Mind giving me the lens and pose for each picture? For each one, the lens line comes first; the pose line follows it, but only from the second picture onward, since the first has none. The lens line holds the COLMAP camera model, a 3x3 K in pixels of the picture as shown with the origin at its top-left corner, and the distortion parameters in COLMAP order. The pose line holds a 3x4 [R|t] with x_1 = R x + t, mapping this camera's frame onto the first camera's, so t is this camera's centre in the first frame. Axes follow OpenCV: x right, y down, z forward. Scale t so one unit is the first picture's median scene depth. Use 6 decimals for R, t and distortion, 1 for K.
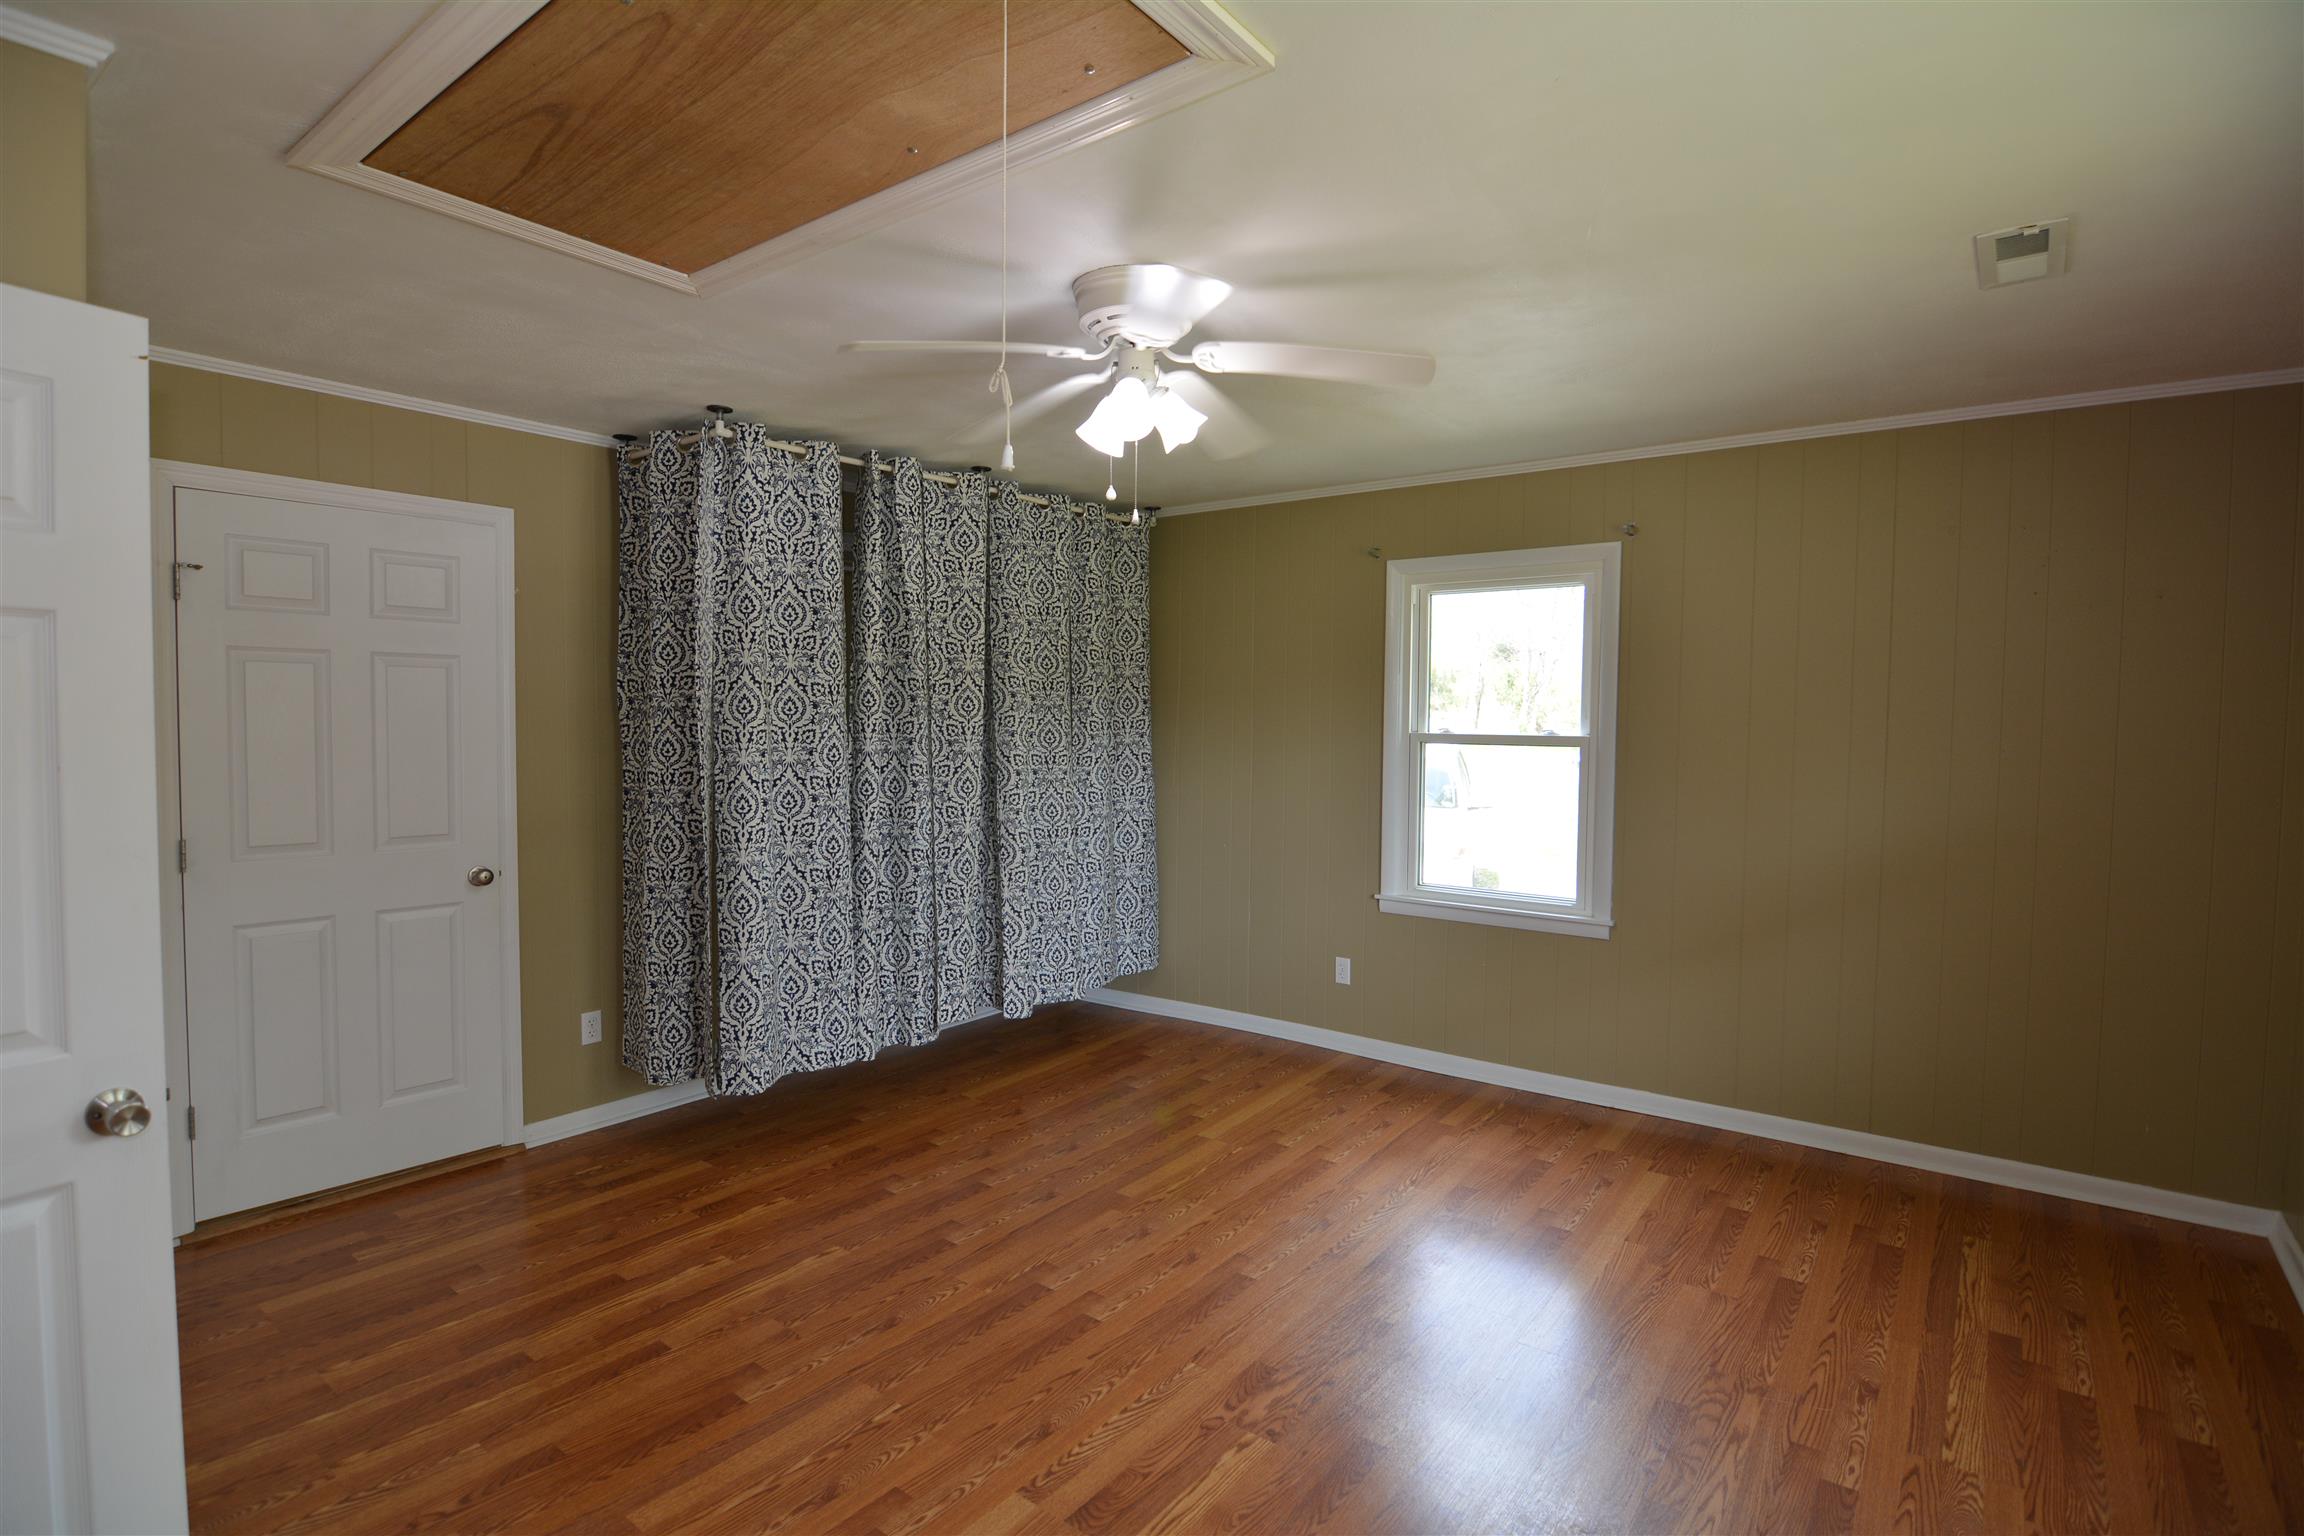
lens RADIAL K [[1117.3, 0, 1144.0], [0, 1117.3, 739.2], [0, 0, 1]] dist [0.001896, -0.009142]
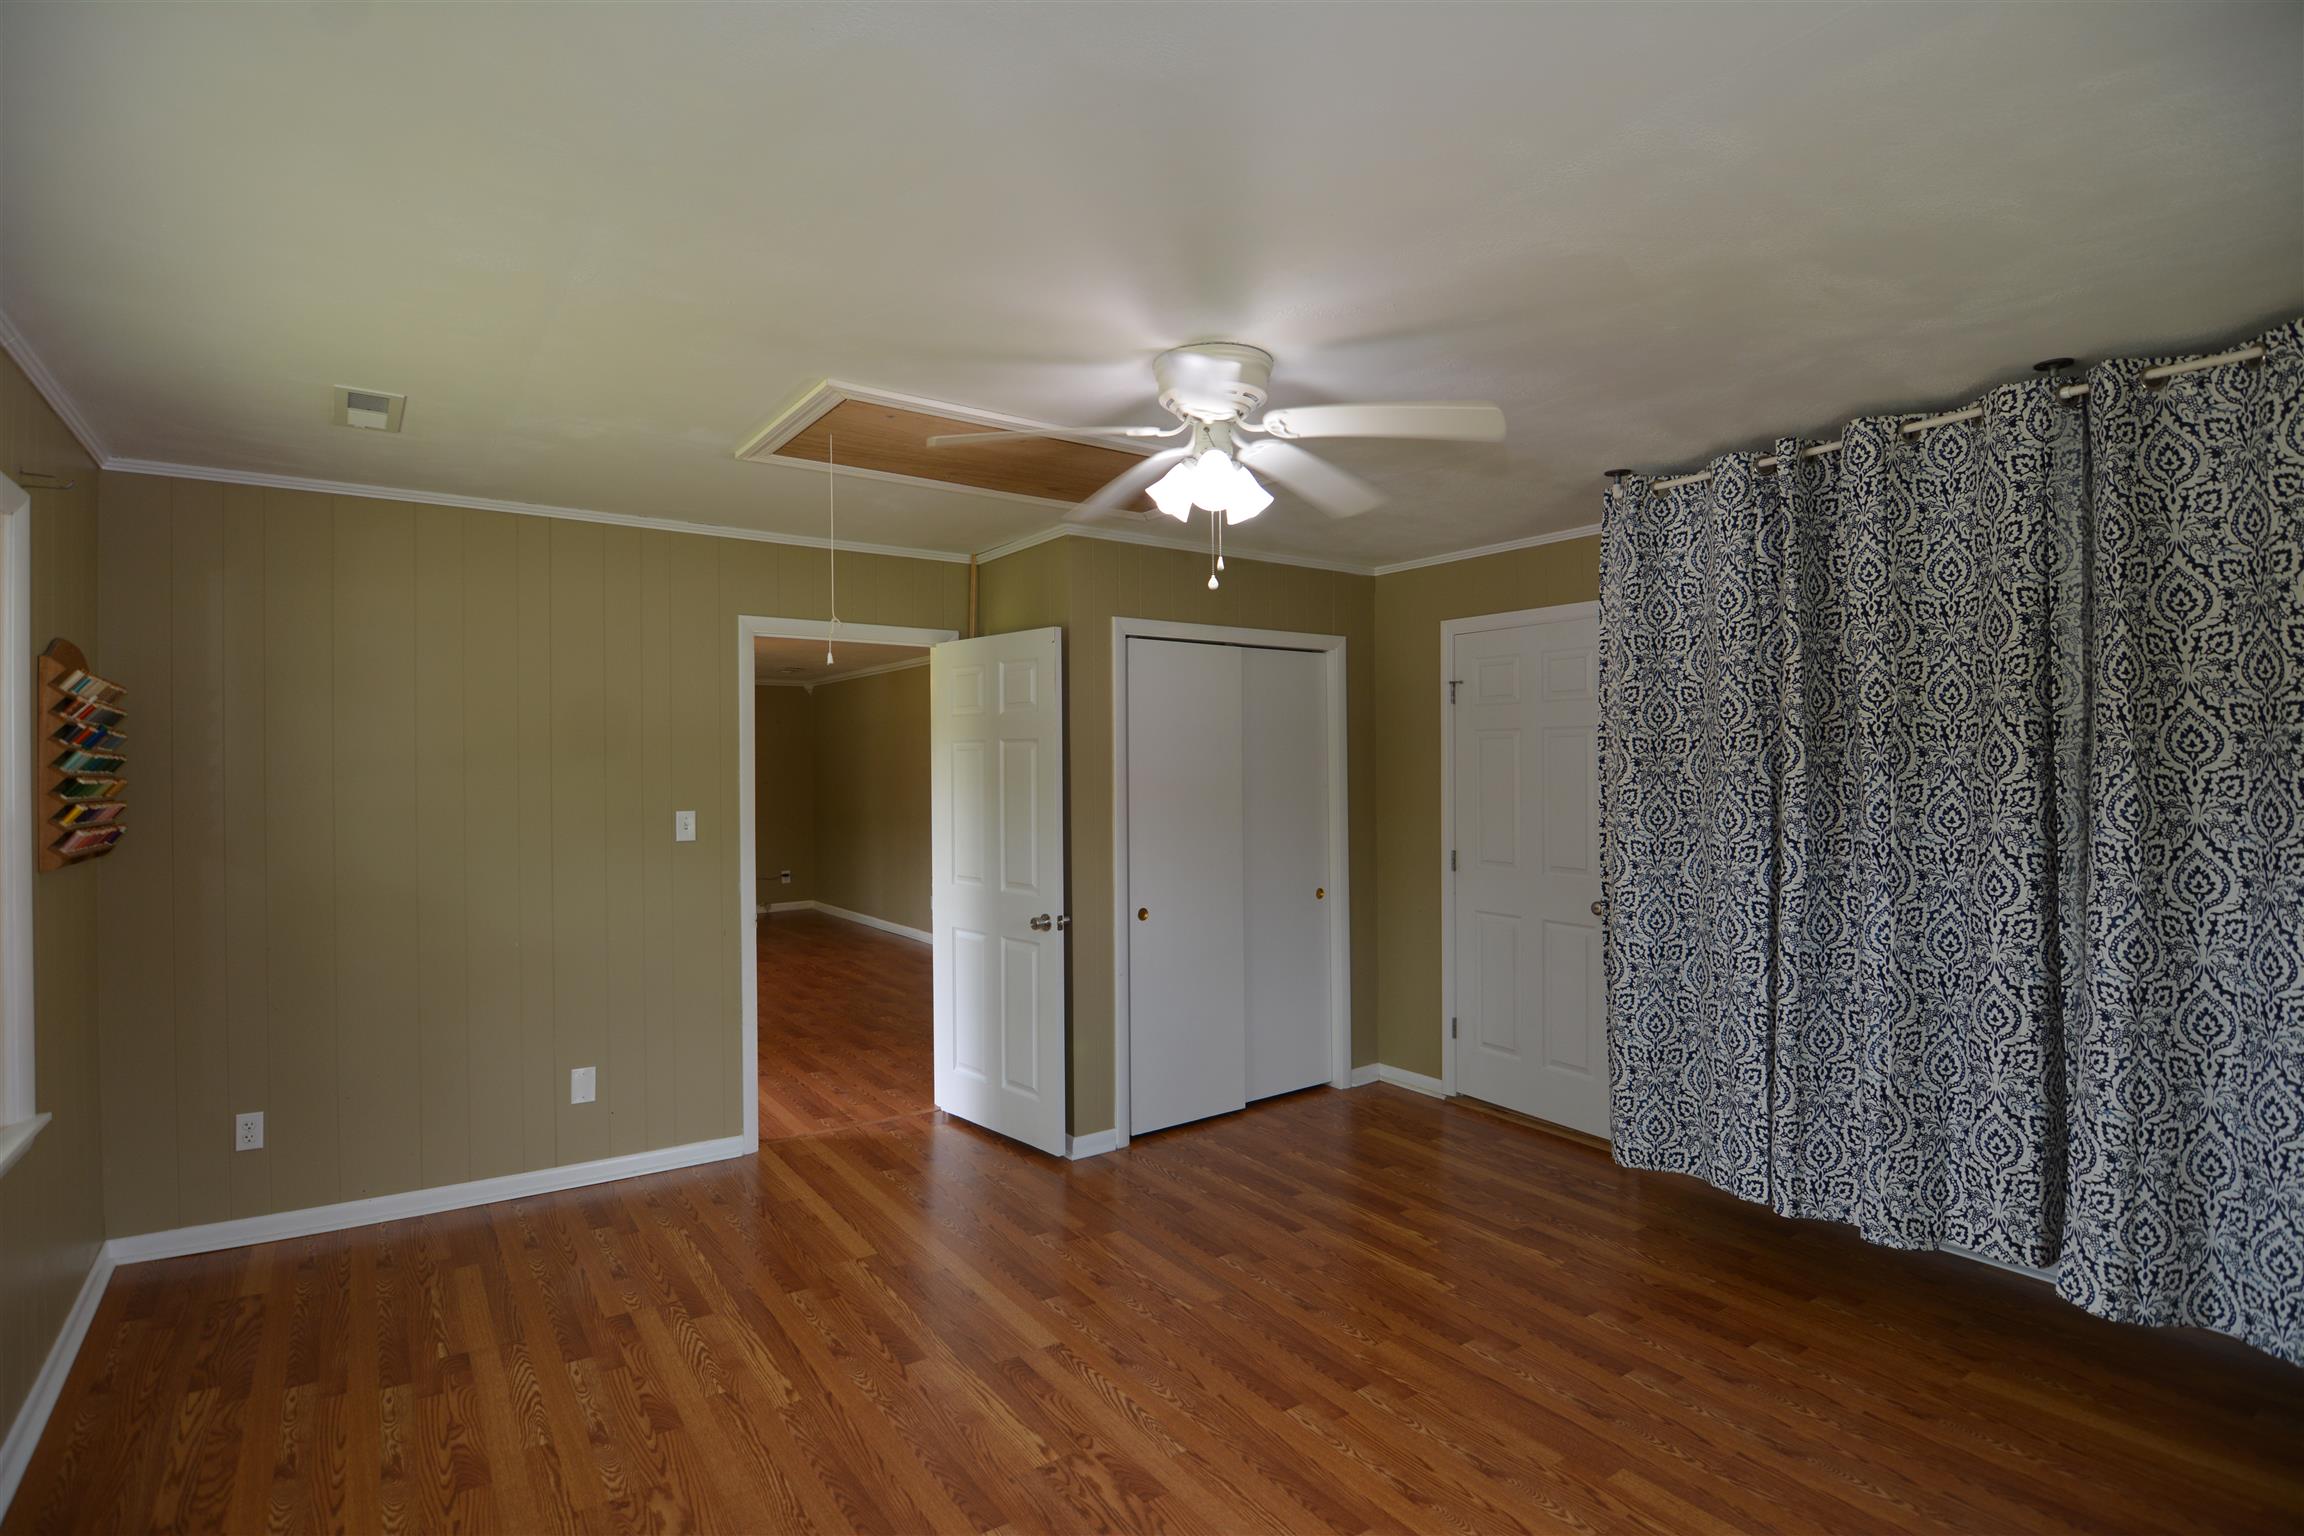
lens RADIAL K [[1117.3, 0, 1144.0], [0, 1117.3, 739.2], [0, 0, 1]] dist [0.001896, -0.009142]
pose [[-0.298147, -0.030602, -0.954029, 0.772828], [-0.014332, 0.999517, -0.027582, -0.018739], [0.954412, 0.005450, -0.298441, 0.979491]]
